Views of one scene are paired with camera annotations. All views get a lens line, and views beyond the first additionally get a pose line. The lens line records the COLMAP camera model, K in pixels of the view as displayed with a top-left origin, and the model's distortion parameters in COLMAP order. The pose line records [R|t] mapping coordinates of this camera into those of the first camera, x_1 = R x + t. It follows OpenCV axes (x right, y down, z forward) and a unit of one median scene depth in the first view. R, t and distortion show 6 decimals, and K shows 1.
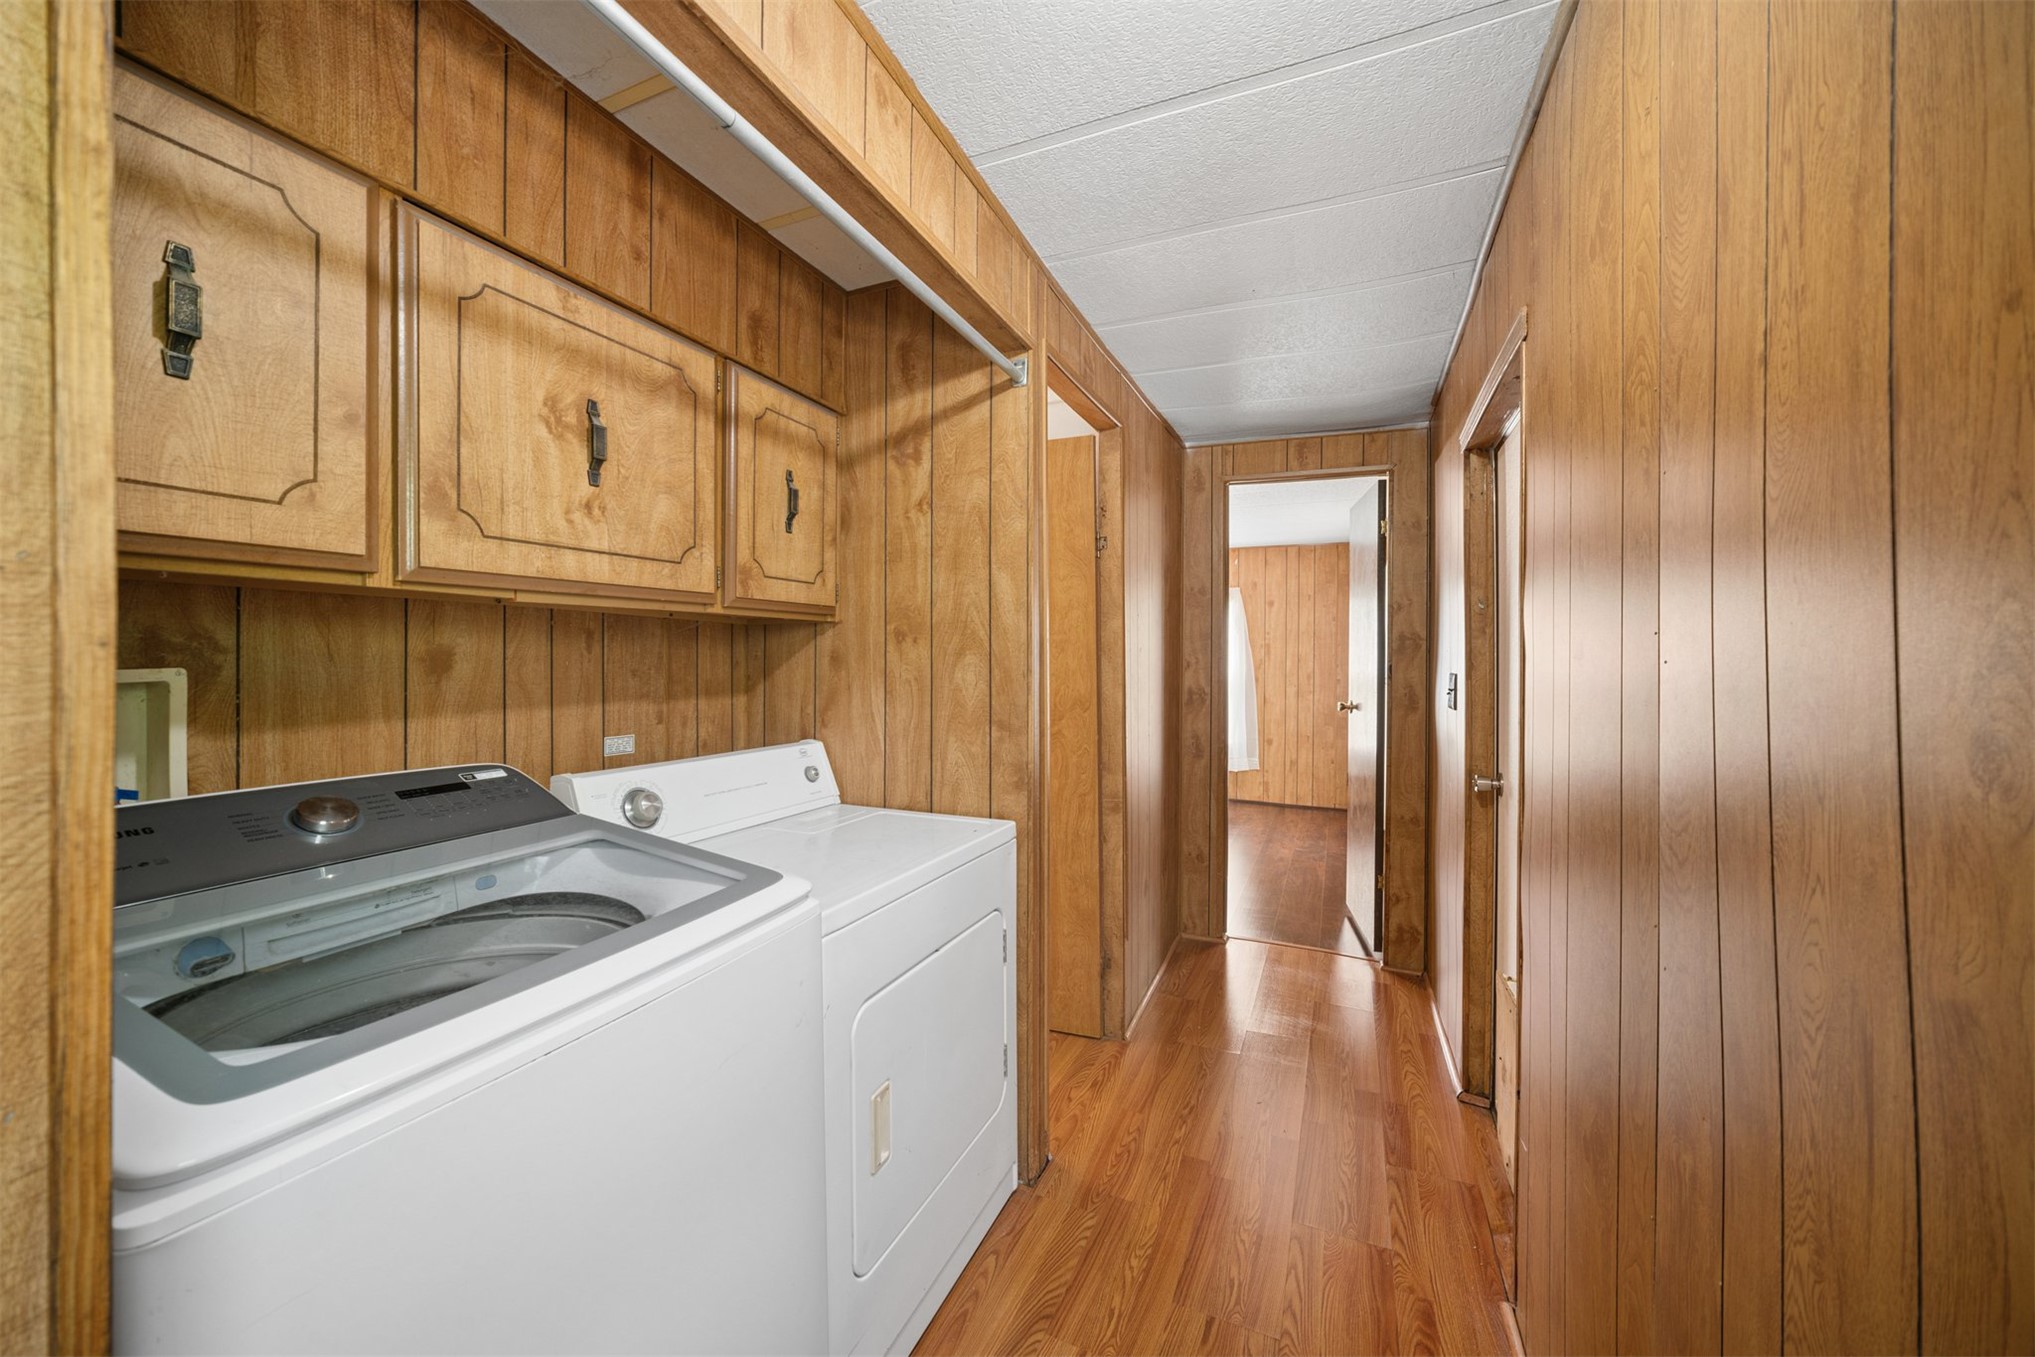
lens RADIAL K [[741.3, 0, 1015.3], [0, 741.3, 663.9], [0, 0, 1]] dist [-0.020883, 0.005014]
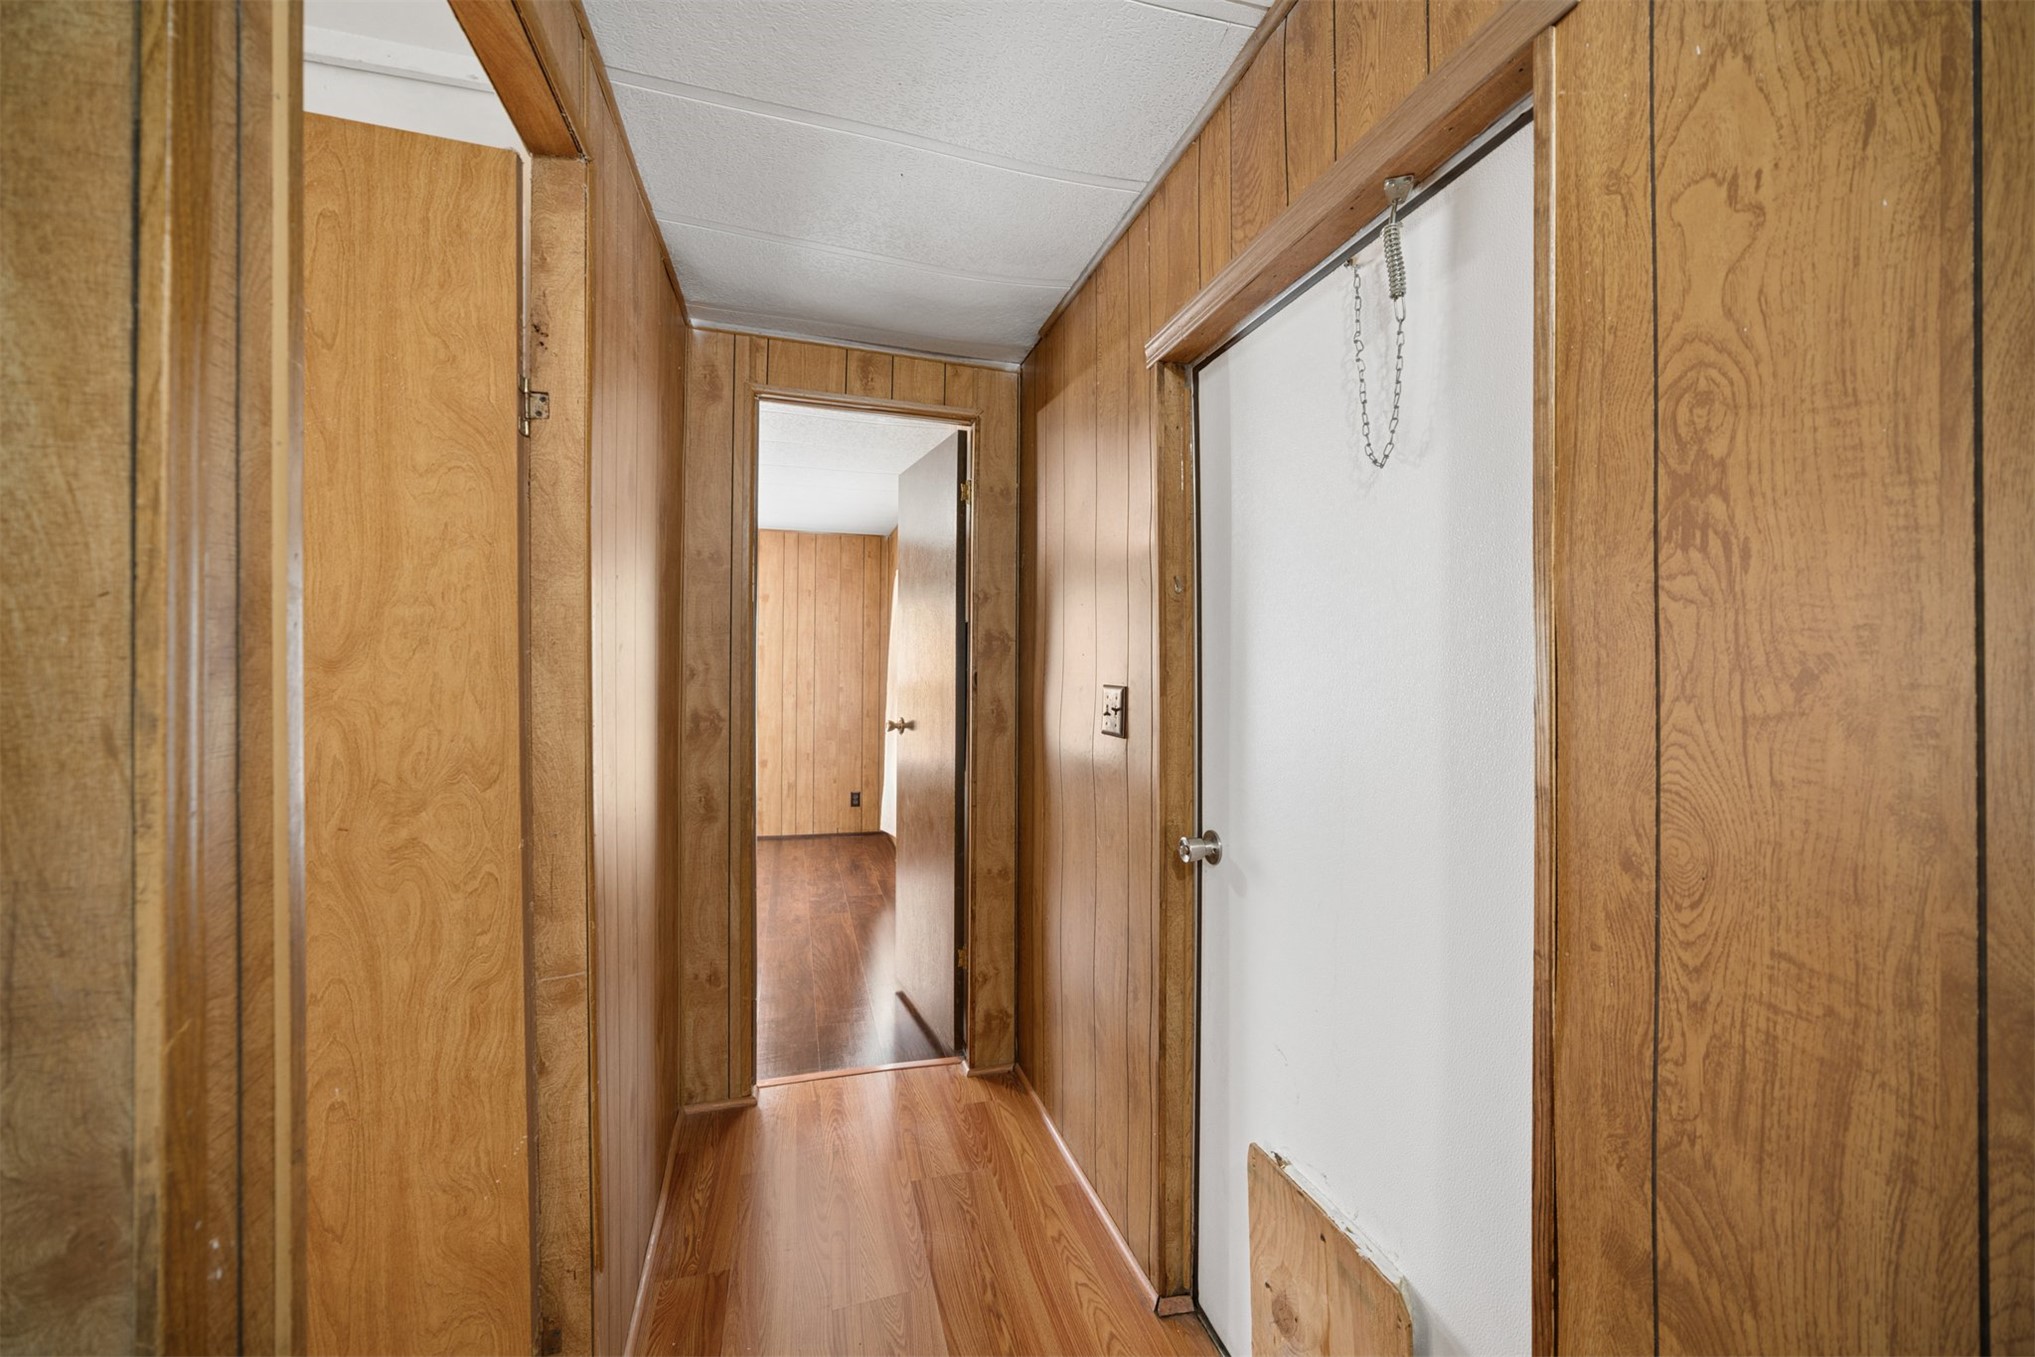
lens RADIAL K [[741.3, 0, 1002.8], [0, 741.3, 662.1], [0, 0, 1]] dist [-0.020883, 0.005014]
pose [[0.771713, 0.003785, 0.635960, 0.043099], [0.002305, 0.999959, -0.008749, -0.002852], [-0.635967, 0.008218, 0.771672, 0.387844]]
